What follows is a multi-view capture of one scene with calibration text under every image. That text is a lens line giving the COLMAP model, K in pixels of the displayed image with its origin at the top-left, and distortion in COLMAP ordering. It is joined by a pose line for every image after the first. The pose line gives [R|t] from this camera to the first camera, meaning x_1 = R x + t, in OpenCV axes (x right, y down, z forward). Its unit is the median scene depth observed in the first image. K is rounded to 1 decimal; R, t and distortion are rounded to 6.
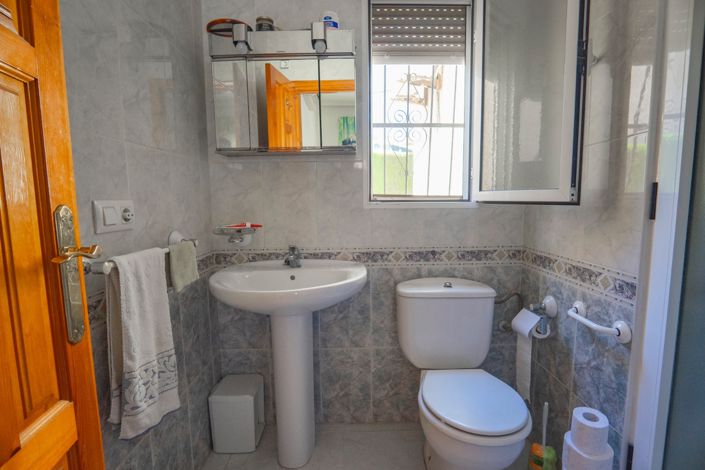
lens RADIAL K [[342.8, 0, 352.6], [0, 342.8, 234.7], [0, 0, 1]] dist [-0.032835, 0.006214]
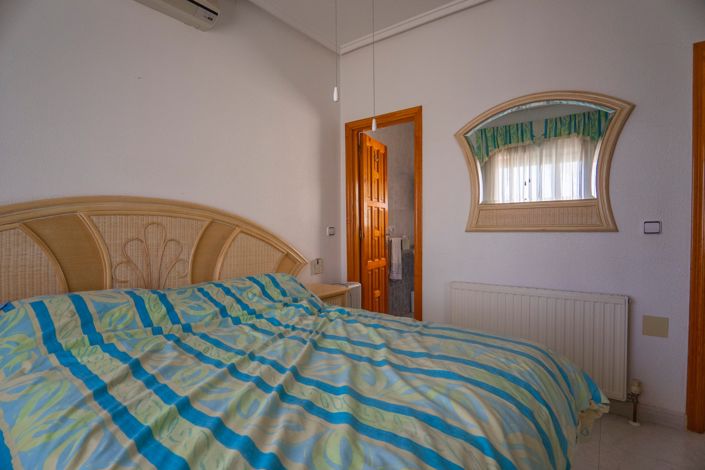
lens RADIAL K [[342.8, 0, 354.0], [0, 342.8, 229.1], [0, 0, 1]] dist [-0.032835, 0.006214]
pose [[0.797326, 0.006672, -0.603512, 1.385868], [-0.068315, 0.994510, -0.079259, 0.285991], [0.599670, 0.104424, 0.793405, -2.451519]]
